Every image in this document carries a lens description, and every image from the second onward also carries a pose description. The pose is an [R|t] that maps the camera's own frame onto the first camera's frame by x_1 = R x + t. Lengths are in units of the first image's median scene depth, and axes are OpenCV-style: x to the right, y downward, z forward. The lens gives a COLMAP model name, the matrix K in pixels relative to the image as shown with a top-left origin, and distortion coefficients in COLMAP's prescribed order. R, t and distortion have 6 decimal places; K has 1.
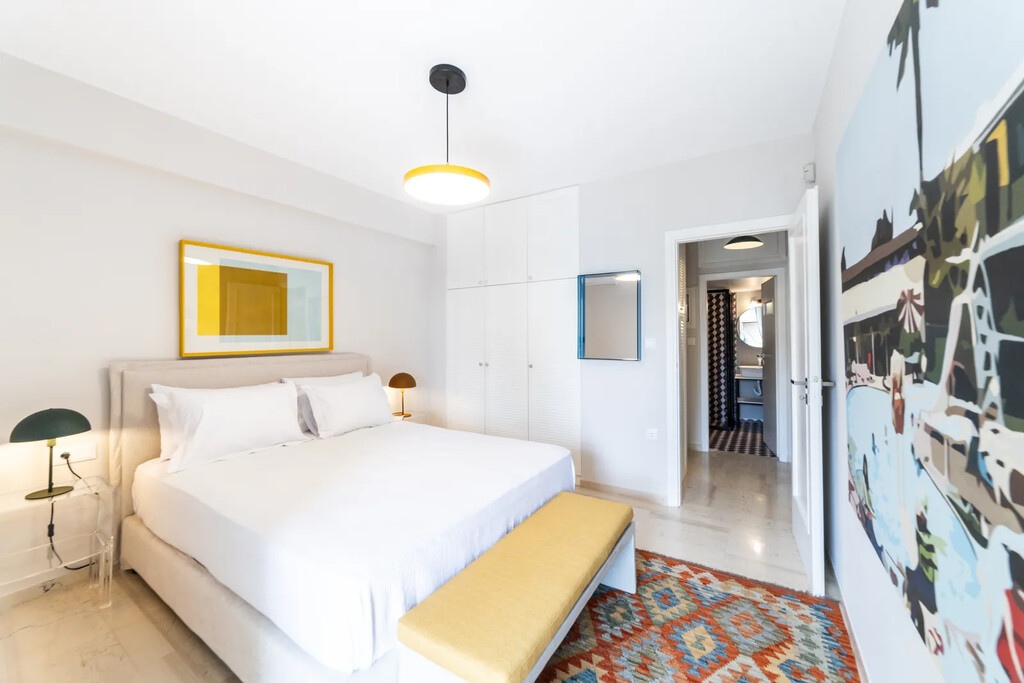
lens RADIAL K [[396.0, 0, 508.1], [0, 396.0, 329.1], [0, 0, 1]] dist [0.000221, -0.000047]
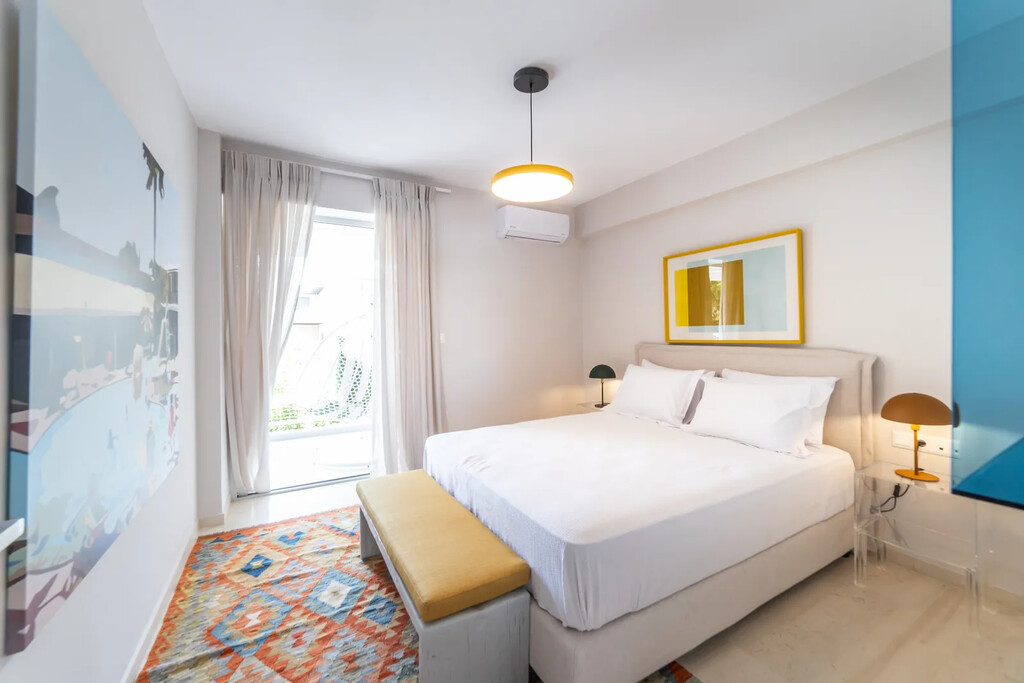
lens RADIAL K [[396.0, 0, 508.1], [0, 396.0, 329.1], [0, 0, 1]] dist [0.000221, -0.000047]
pose [[-0.459716, 0.005529, -0.888049, 0.987498], [0.029474, 0.999525, -0.009035, 0.031668], [0.887577, -0.030328, -0.459661, 1.737392]]
